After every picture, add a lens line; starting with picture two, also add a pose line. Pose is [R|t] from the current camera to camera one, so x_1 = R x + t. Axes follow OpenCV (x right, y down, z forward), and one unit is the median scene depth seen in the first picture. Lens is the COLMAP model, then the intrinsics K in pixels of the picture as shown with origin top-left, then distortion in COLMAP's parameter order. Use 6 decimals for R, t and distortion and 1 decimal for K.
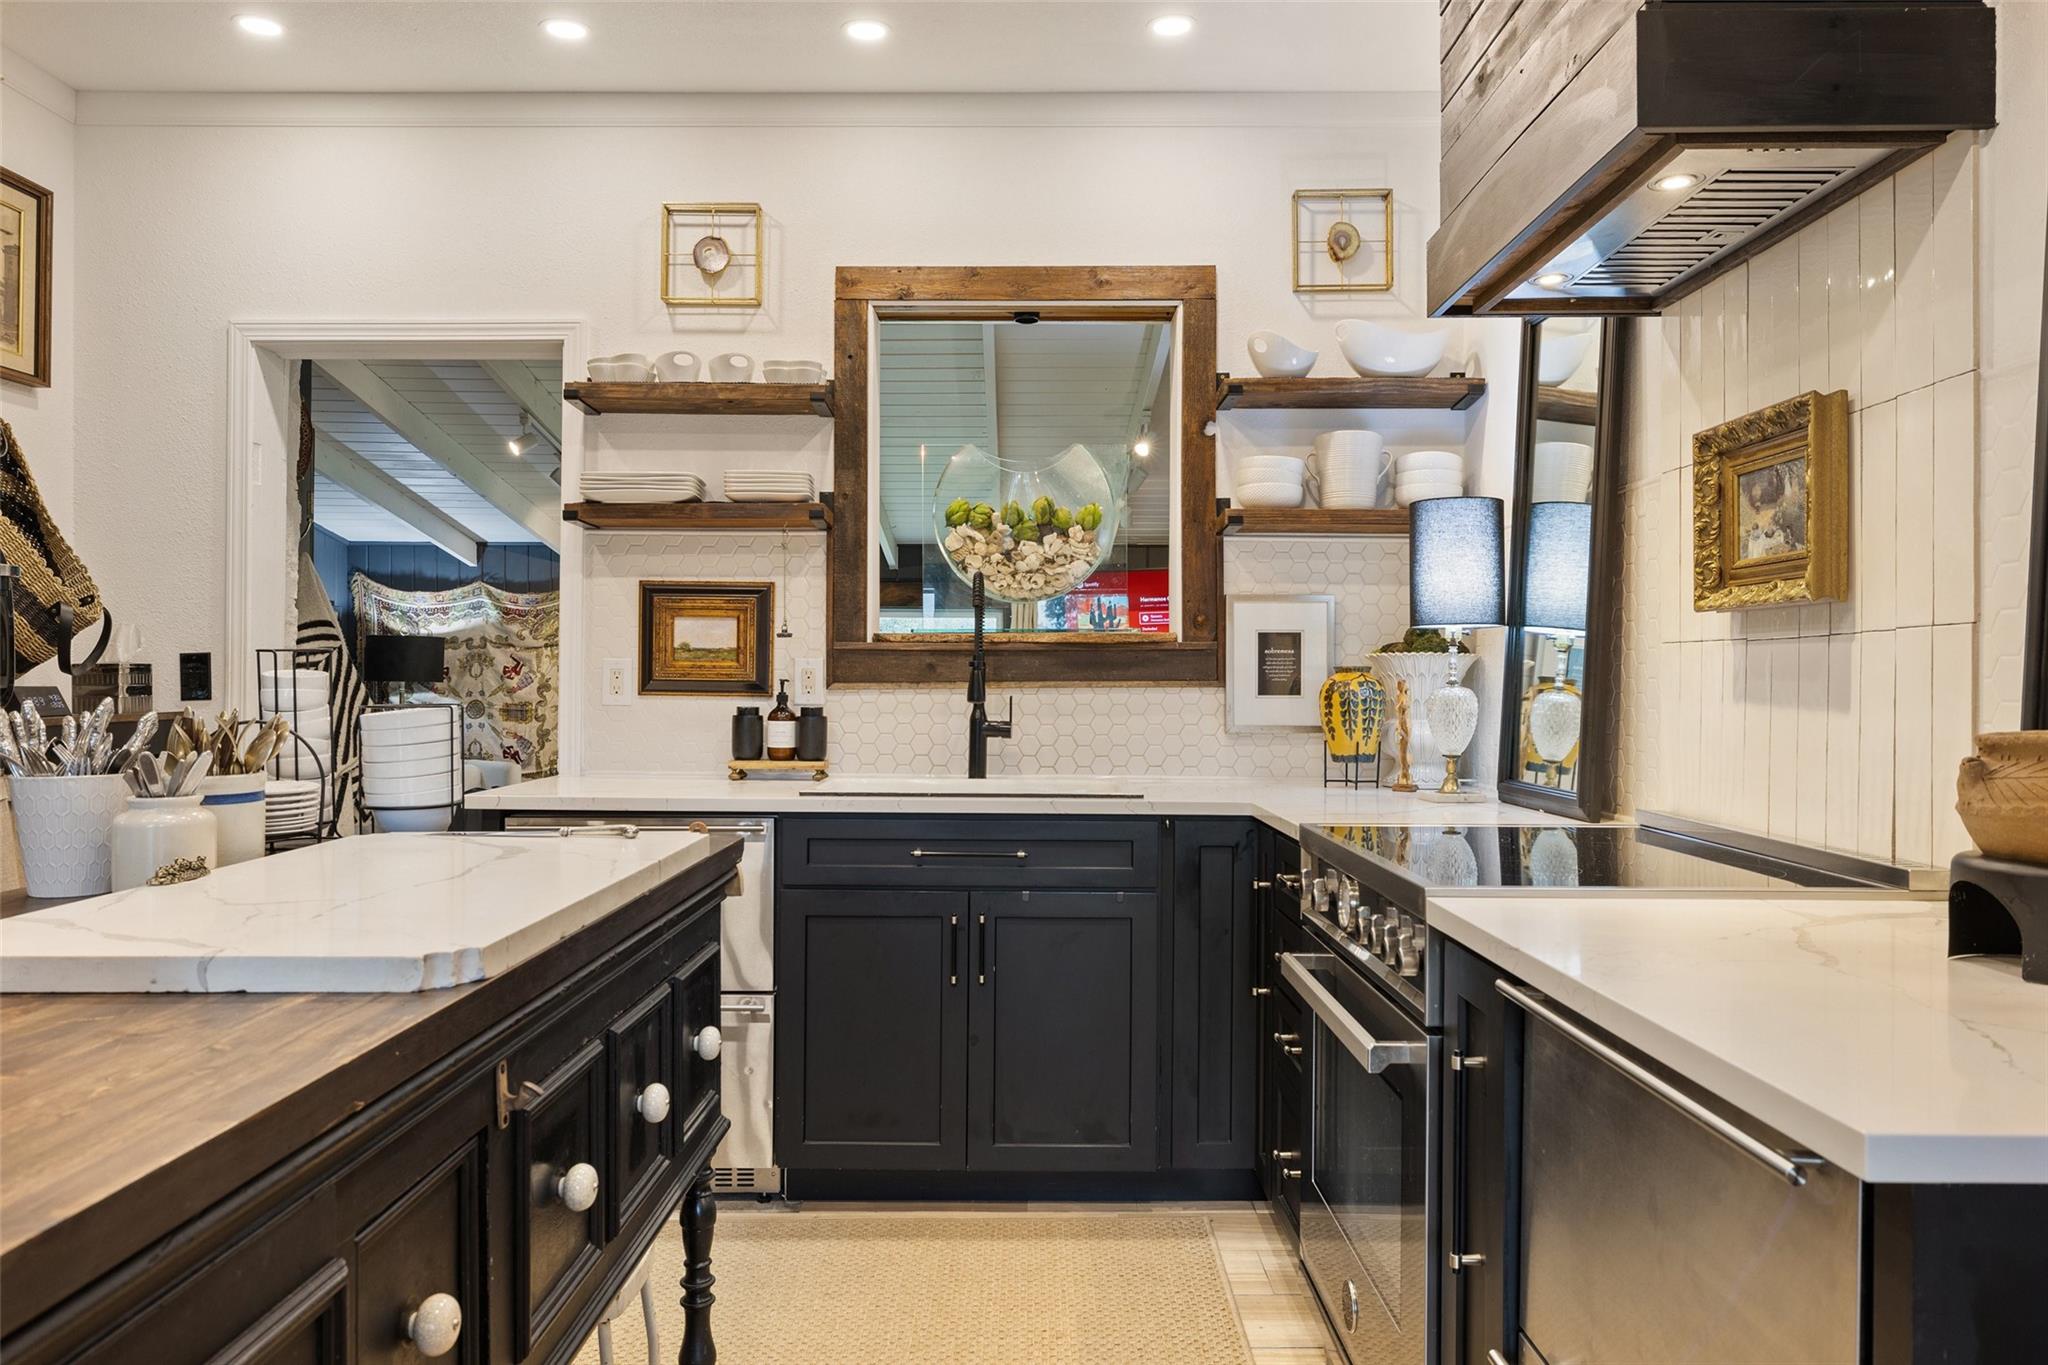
lens RADIAL K [[1405.4, 0, 1027.5], [0, 1405.4, 674.6], [0, 0, 1]] dist [-0.005663, -0.000952]
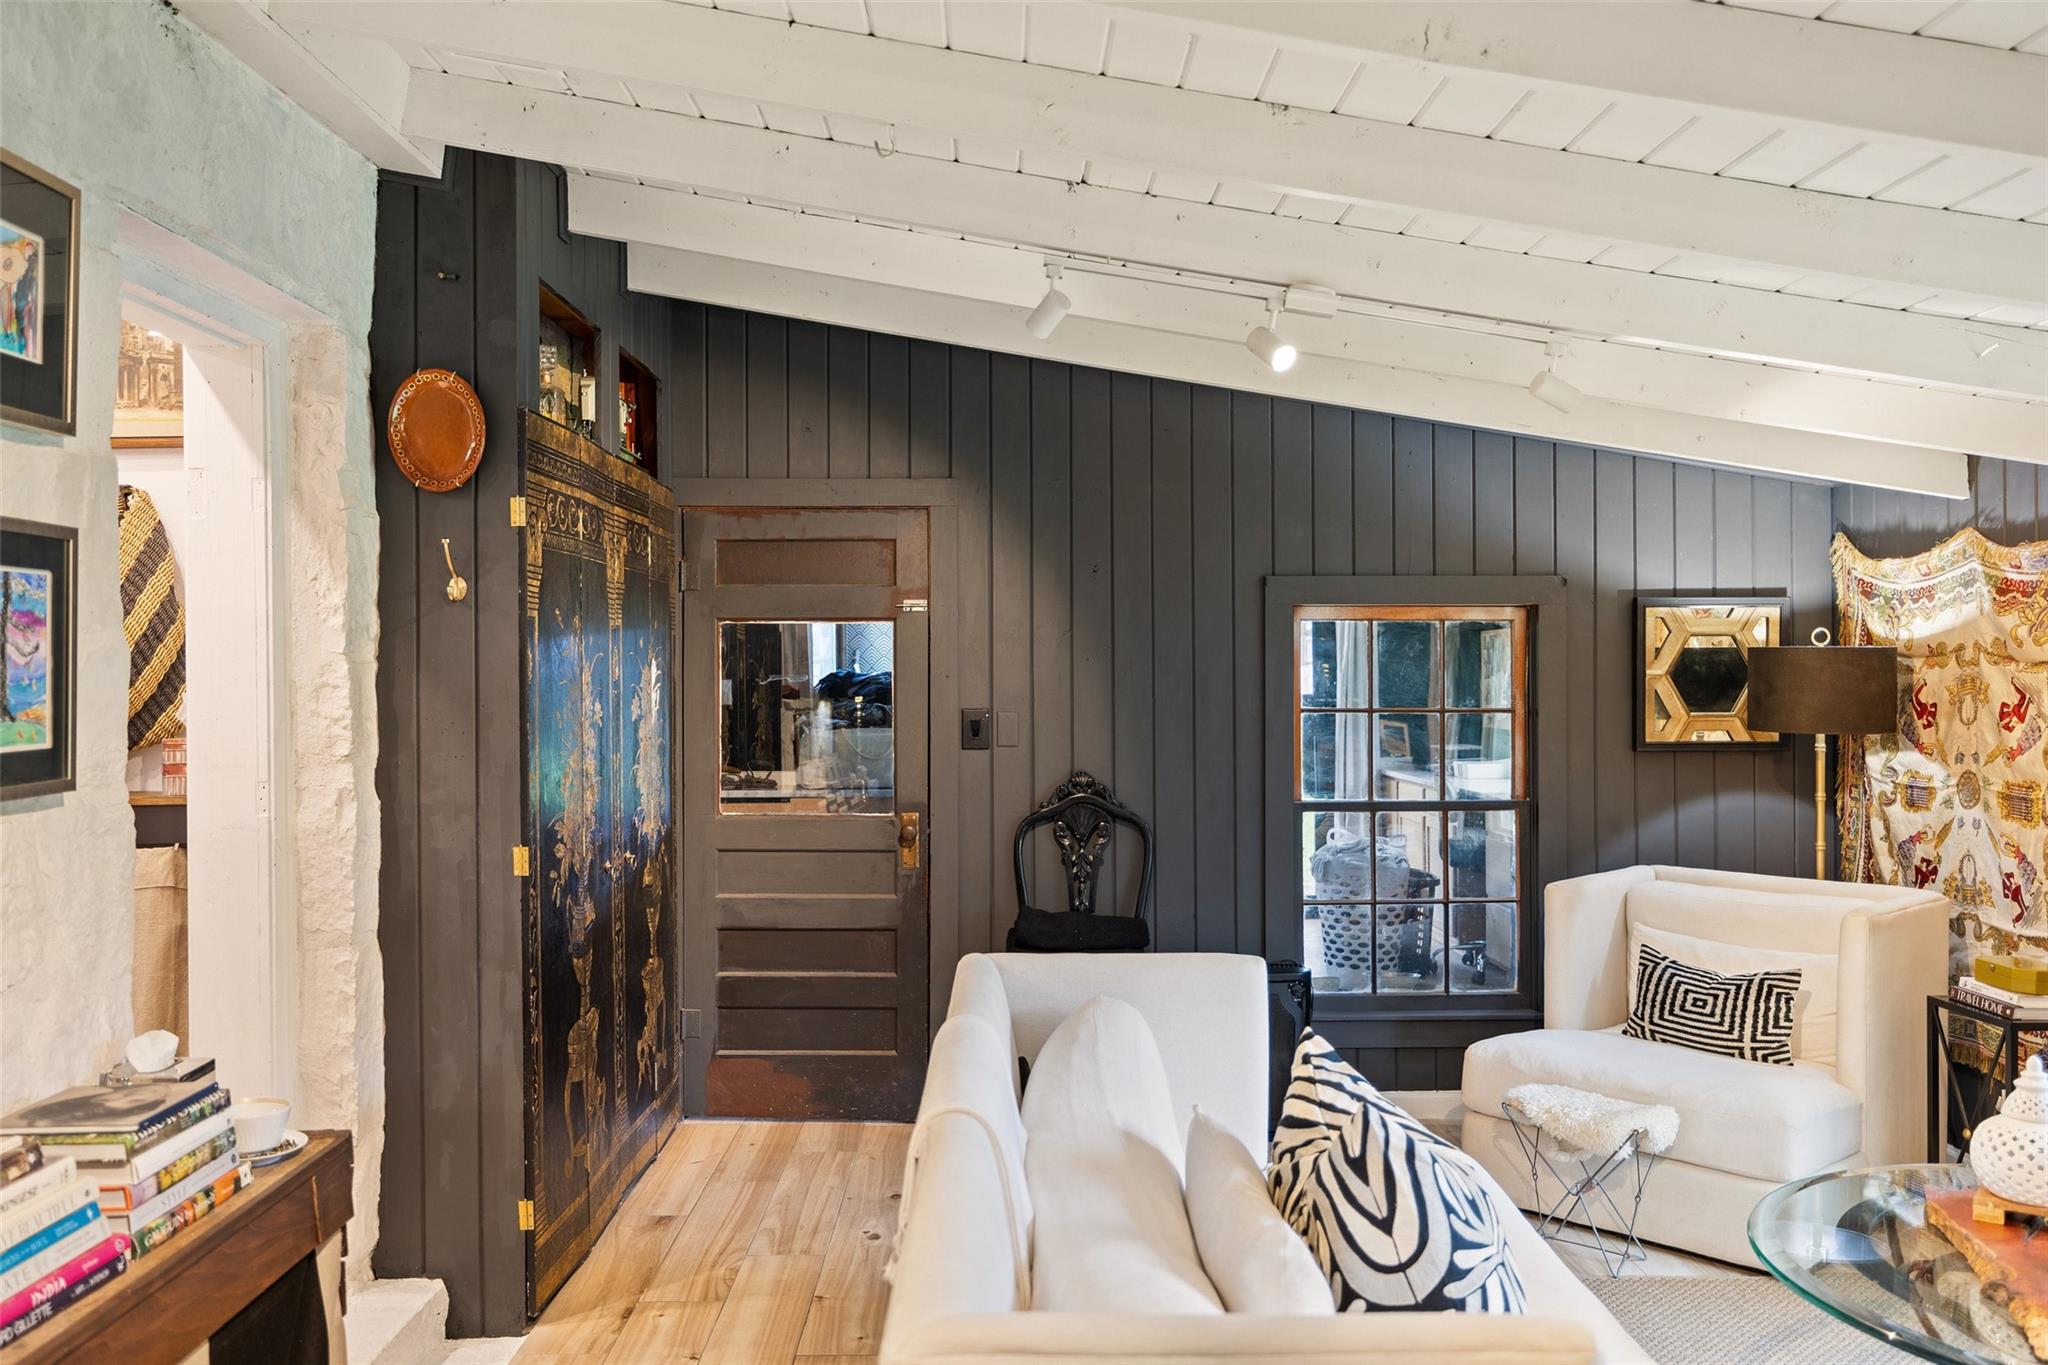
lens RADIAL K [[1625.4, 0, 1015.7], [0, 1625.4, 675.3], [0, 0, 1]] dist [0.011132, 0.004995]
pose [[-0.015912, -0.005559, -0.999858, 0.399644], [0.012586, 0.999904, -0.005760, -0.035496], [0.999794, -0.012676, -0.015841, 1.473334]]
